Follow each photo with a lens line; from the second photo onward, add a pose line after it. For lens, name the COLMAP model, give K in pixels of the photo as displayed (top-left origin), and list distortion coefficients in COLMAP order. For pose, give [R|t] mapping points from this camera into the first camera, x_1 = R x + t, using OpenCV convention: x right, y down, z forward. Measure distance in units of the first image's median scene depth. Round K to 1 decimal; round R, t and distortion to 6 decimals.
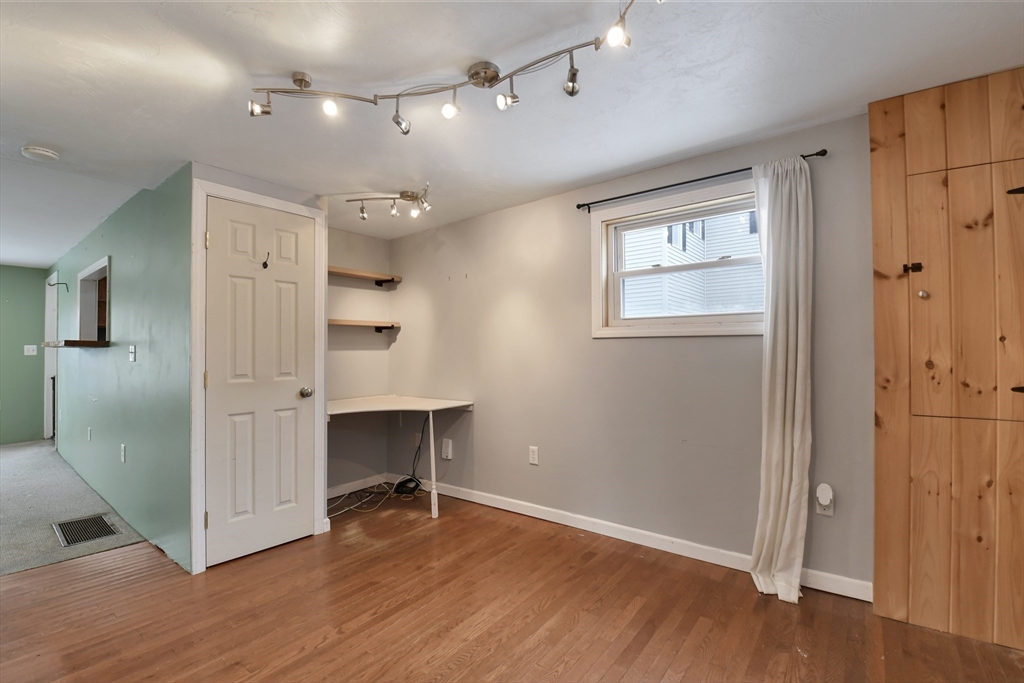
lens RADIAL K [[456.3, 0, 507.5], [0, 456.3, 342.9], [0, 0, 1]] dist [-0.001185, -0.009131]
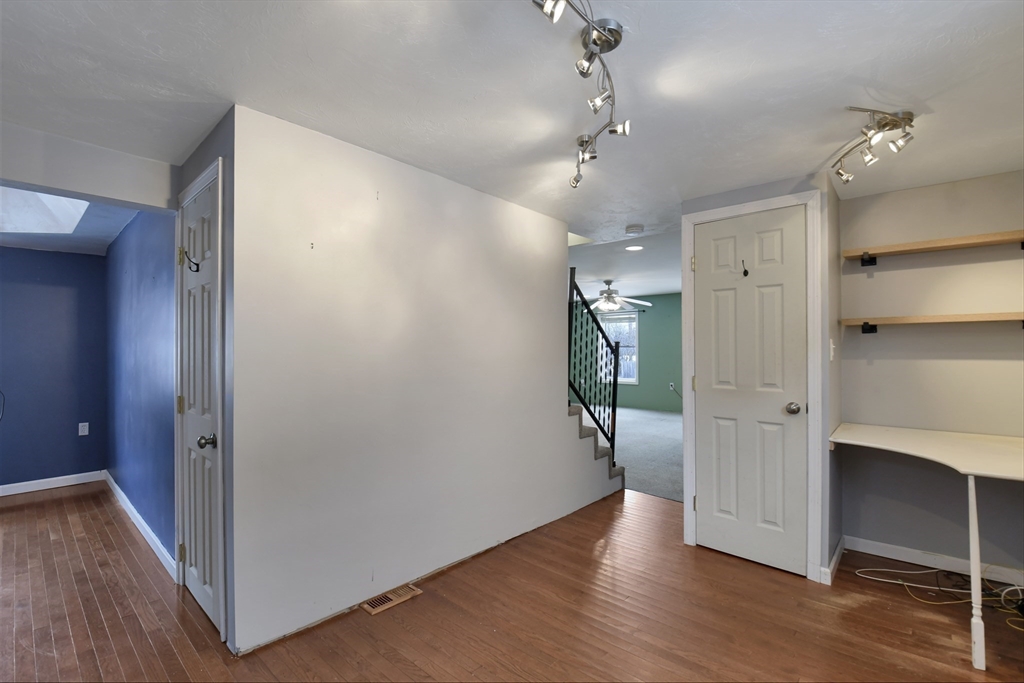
lens RADIAL K [[456.3, 0, 511.4], [0, 456.3, 340.8], [0, 0, 1]] dist [-0.001185, -0.009131]
pose [[-0.059030, -0.005066, -0.998243, 0.471649], [0.018005, 0.999819, -0.006139, -0.025504], [0.998094, -0.018336, -0.058928, 0.529865]]
